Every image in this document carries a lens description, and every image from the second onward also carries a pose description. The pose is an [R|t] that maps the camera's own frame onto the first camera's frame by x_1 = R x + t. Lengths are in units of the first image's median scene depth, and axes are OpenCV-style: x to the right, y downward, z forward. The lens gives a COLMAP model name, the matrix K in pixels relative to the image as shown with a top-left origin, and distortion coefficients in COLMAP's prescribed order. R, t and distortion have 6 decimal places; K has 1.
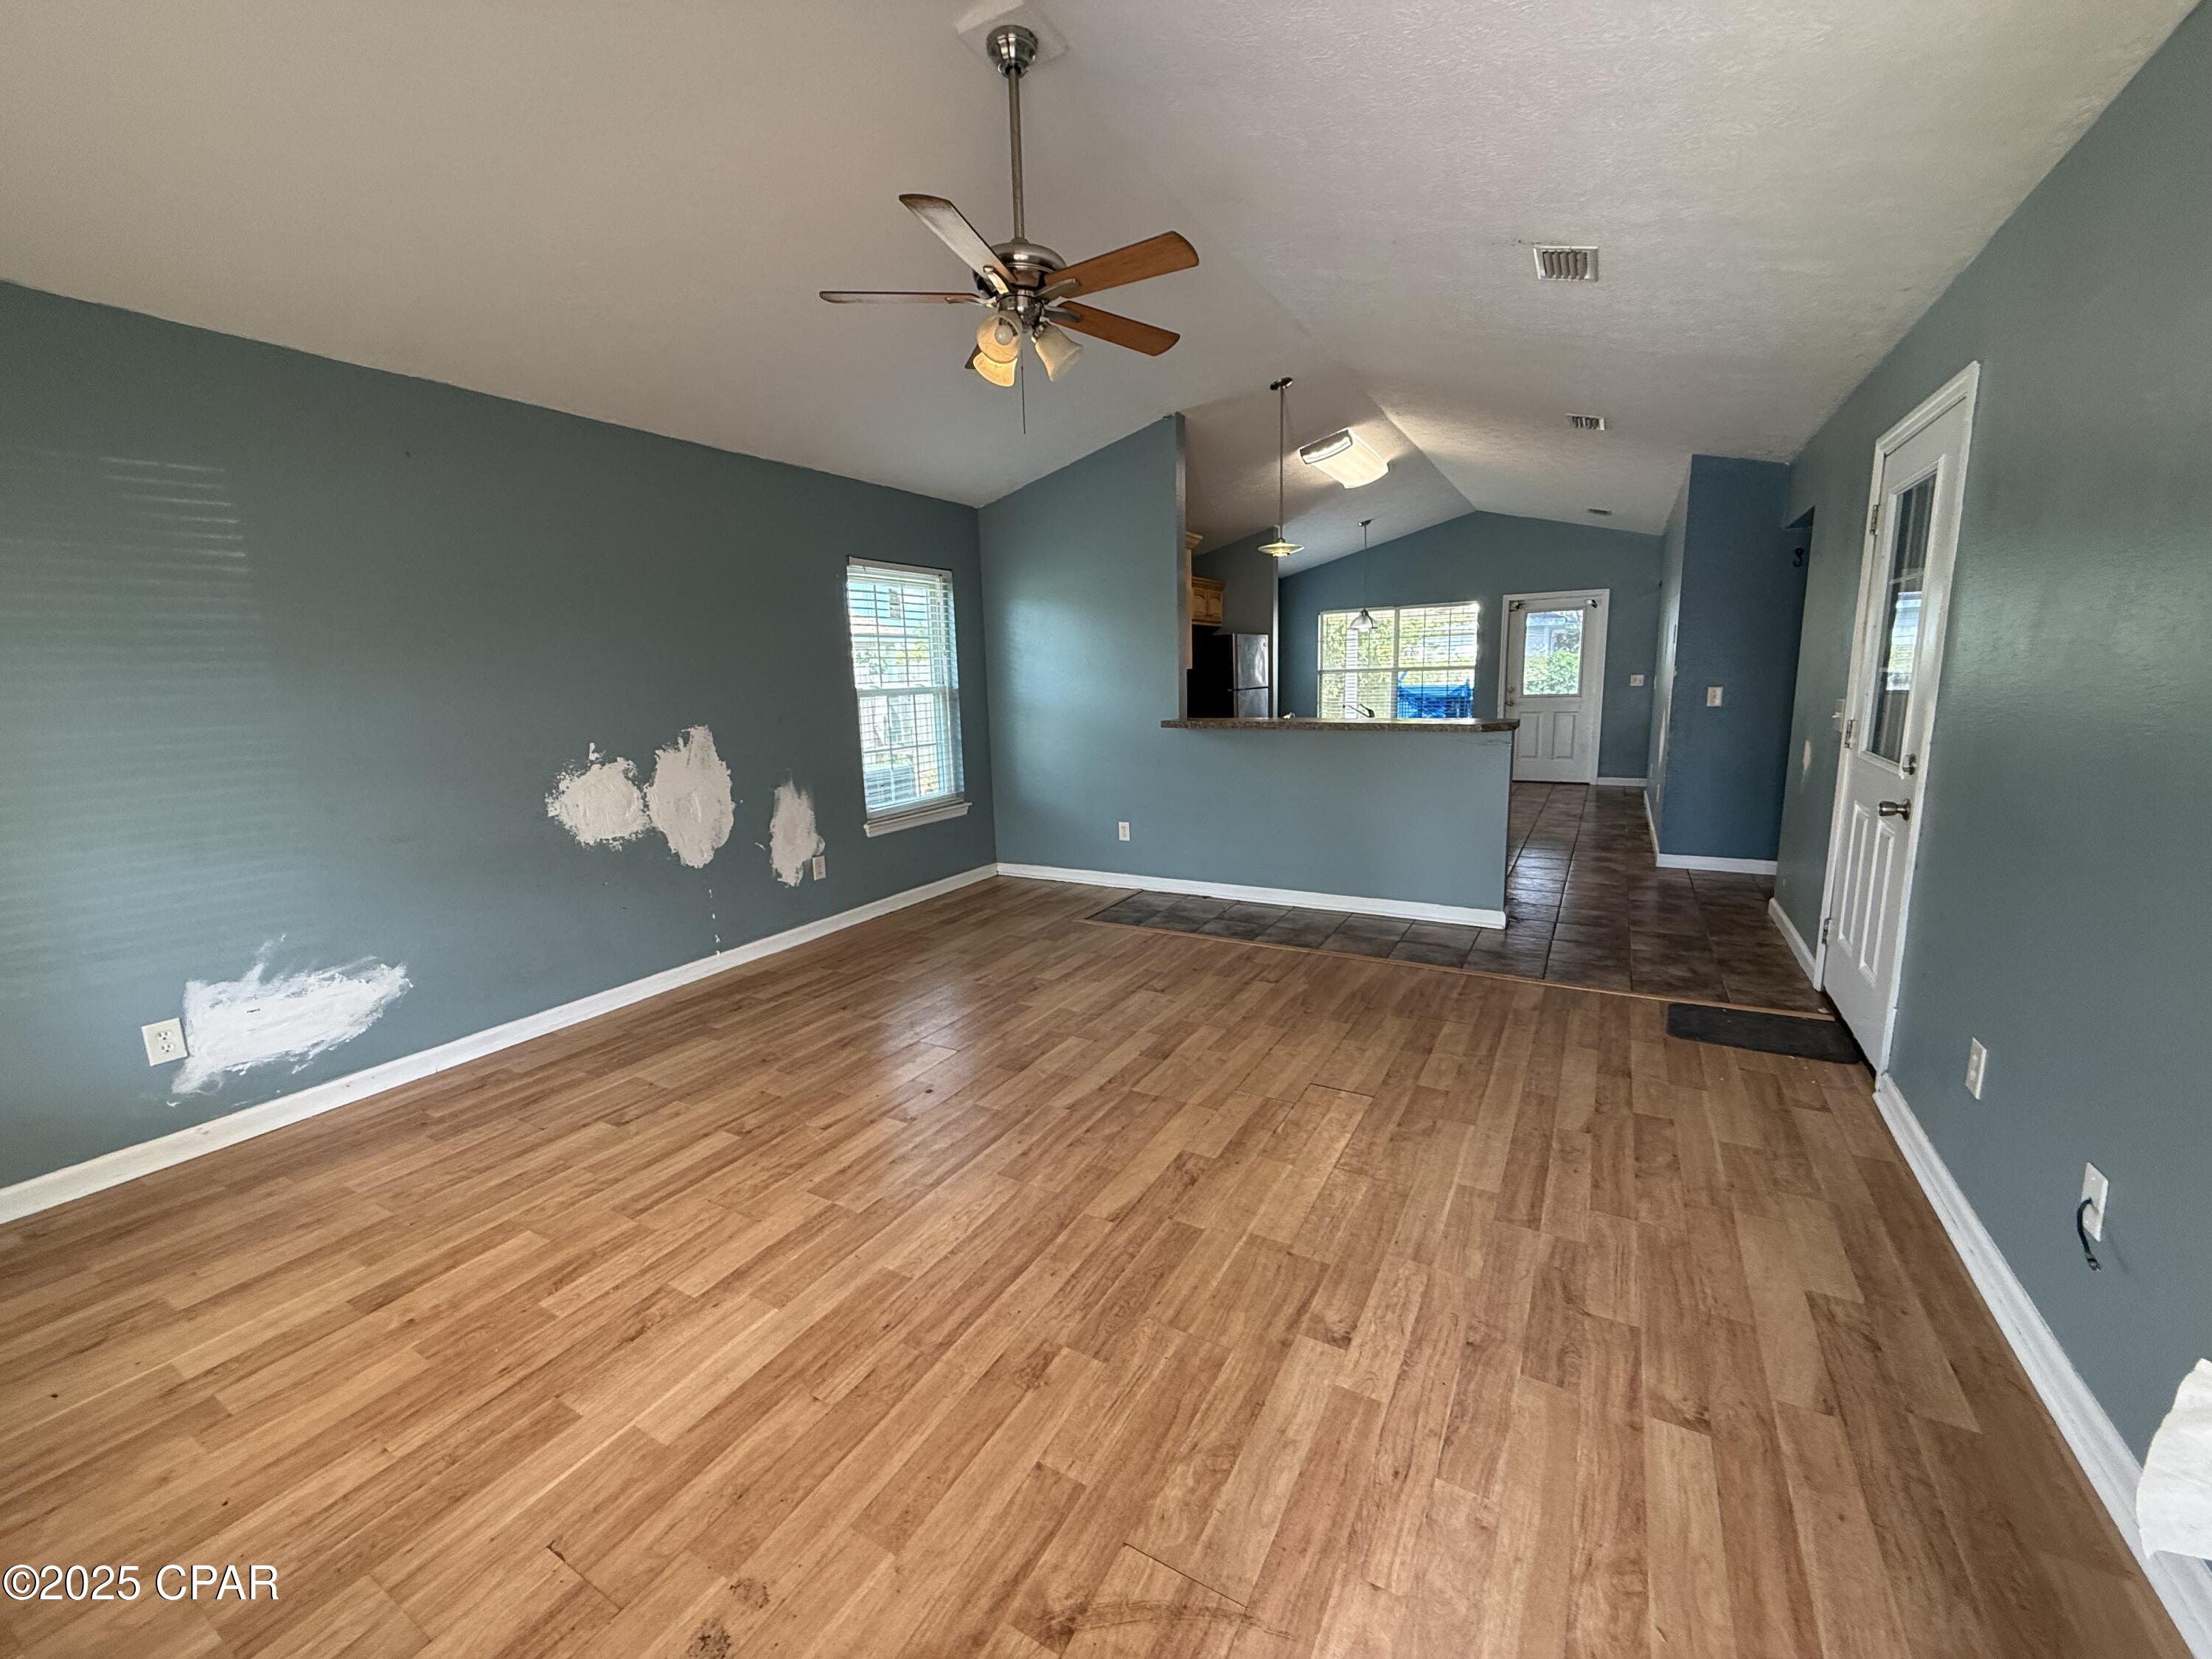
lens RADIAL K [[883.2, 0, 1099.3], [0, 883.2, 830.3], [0, 0, 1]] dist [-0.001289, 0.000366]
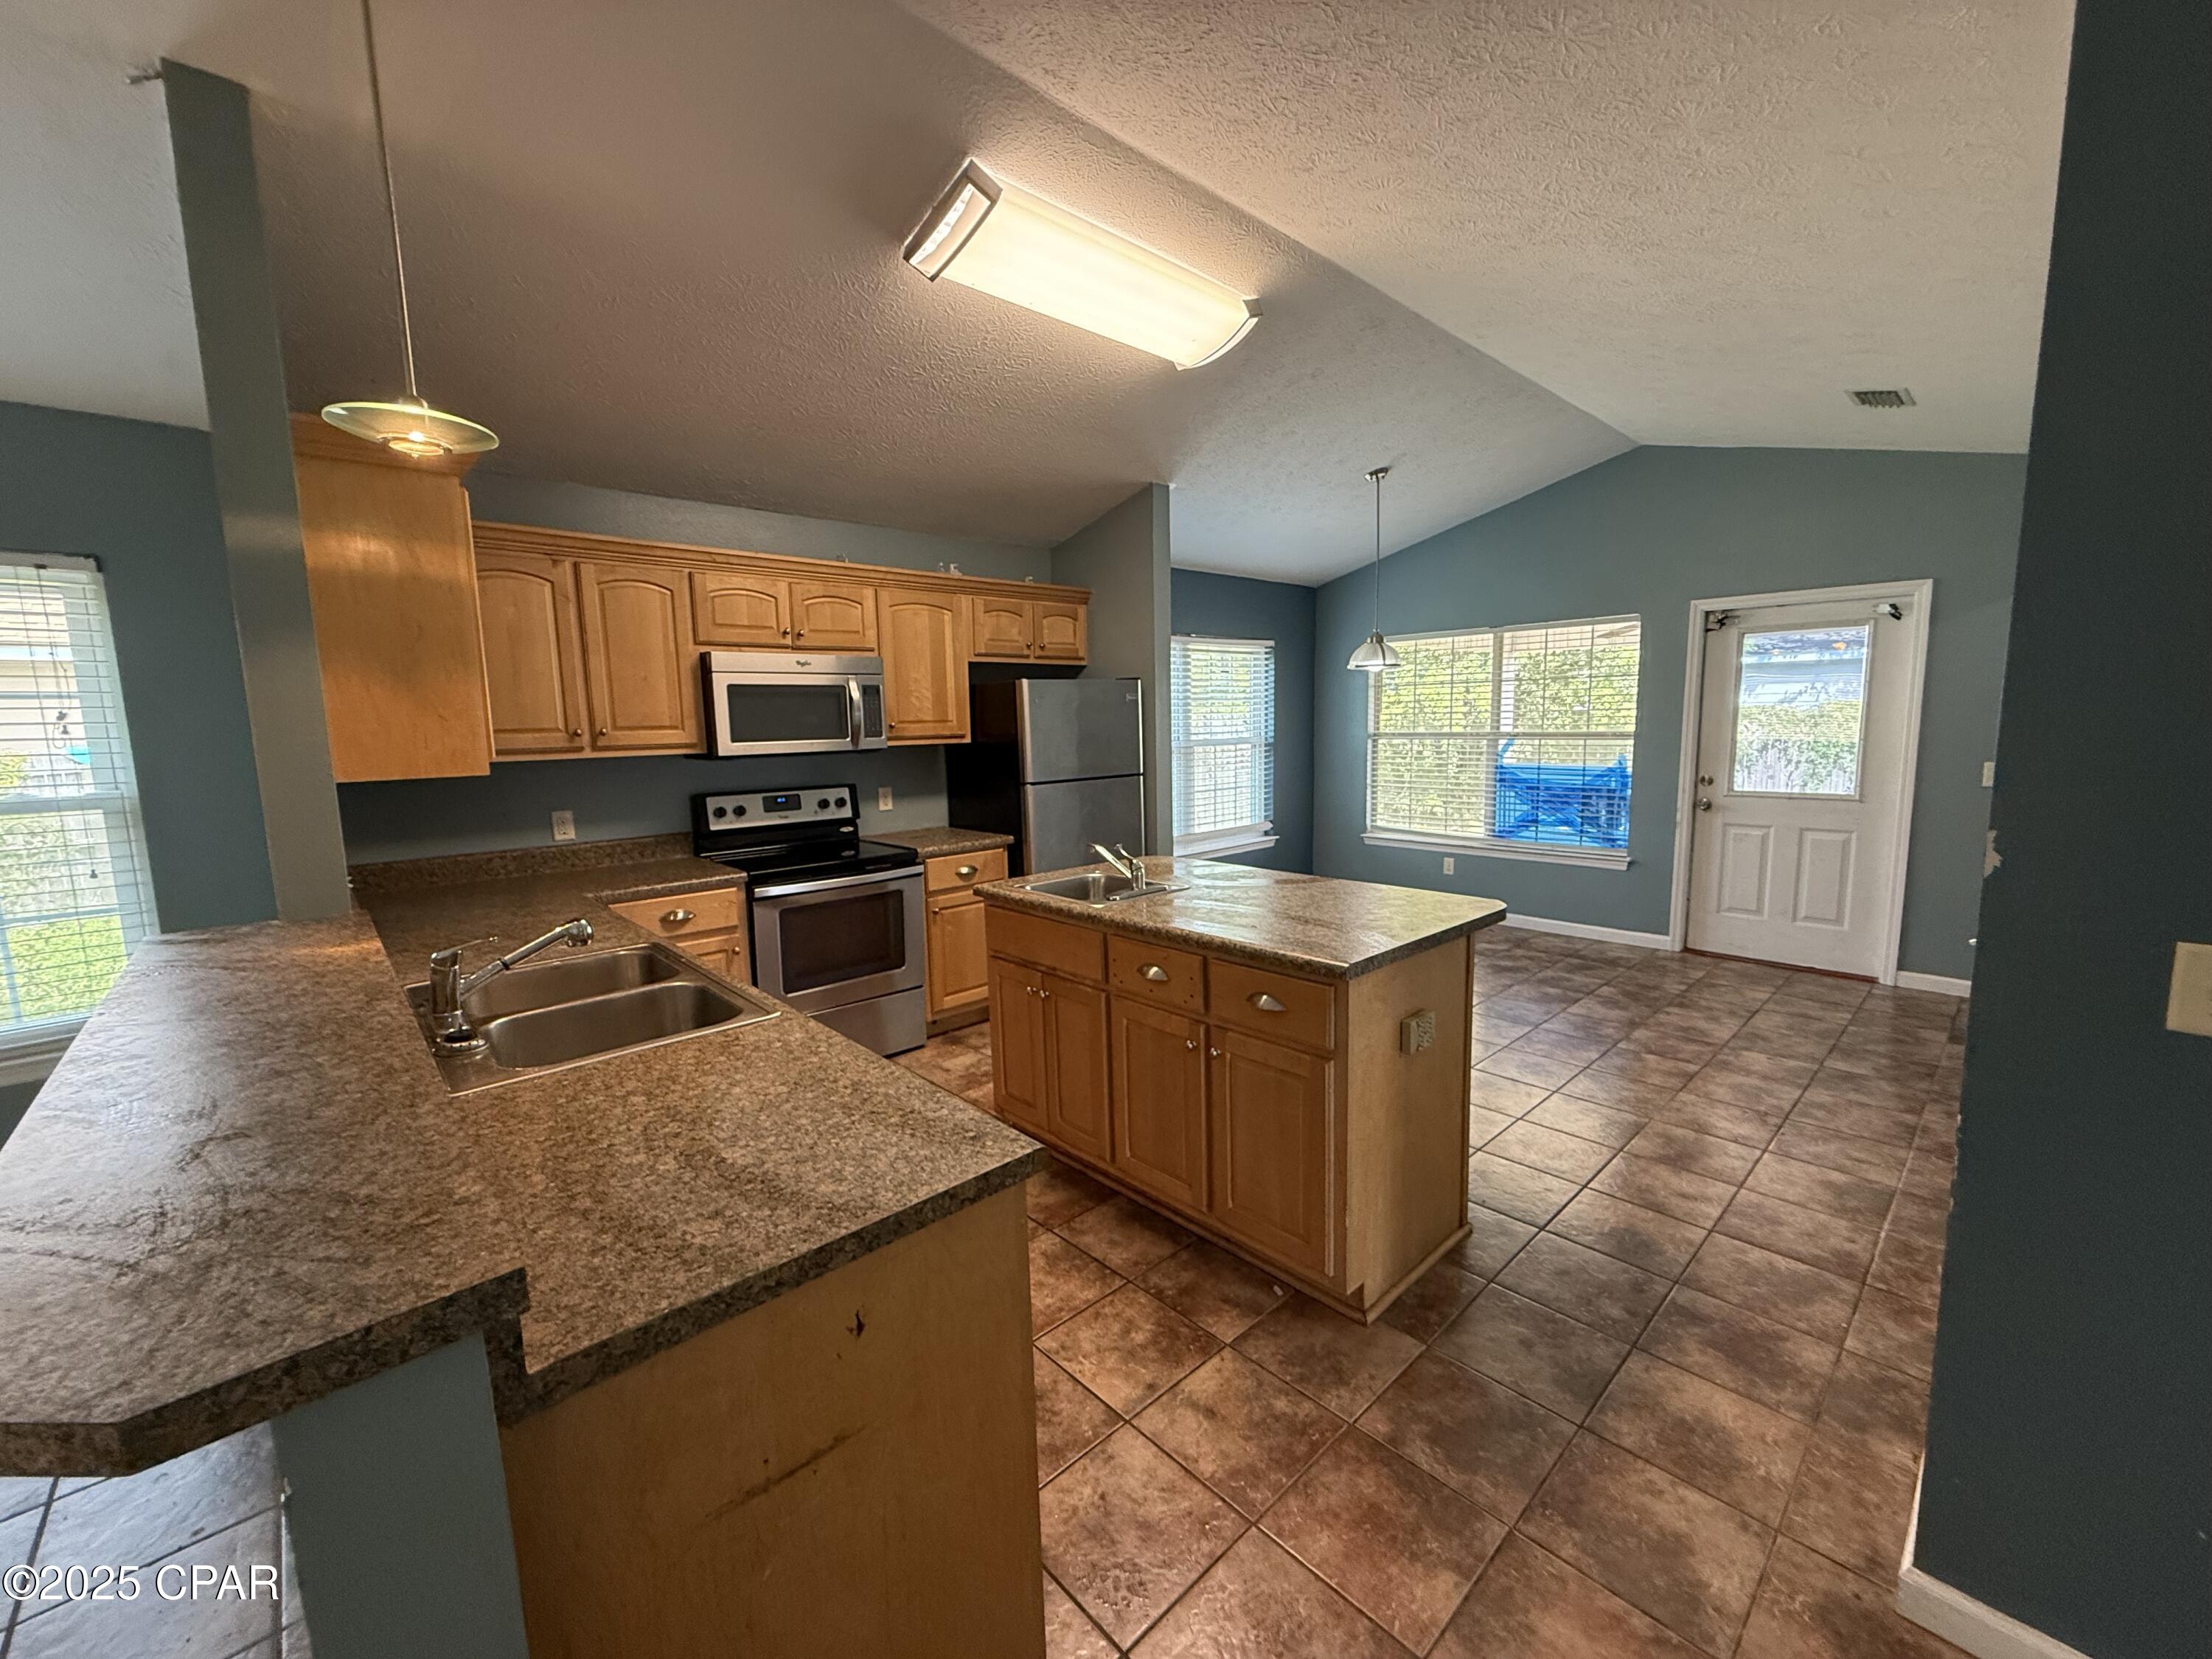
lens RADIAL K [[883.2, 0, 1099.3], [0, 883.2, 830.3], [0, 0, 1]] dist [-0.001289, 0.000366]
pose [[0.954258, 0.048120, -0.295087, 0.747986], [-0.059428, 0.997798, -0.029468, -0.249070], [0.293019, 0.045657, 0.955016, 1.067706]]
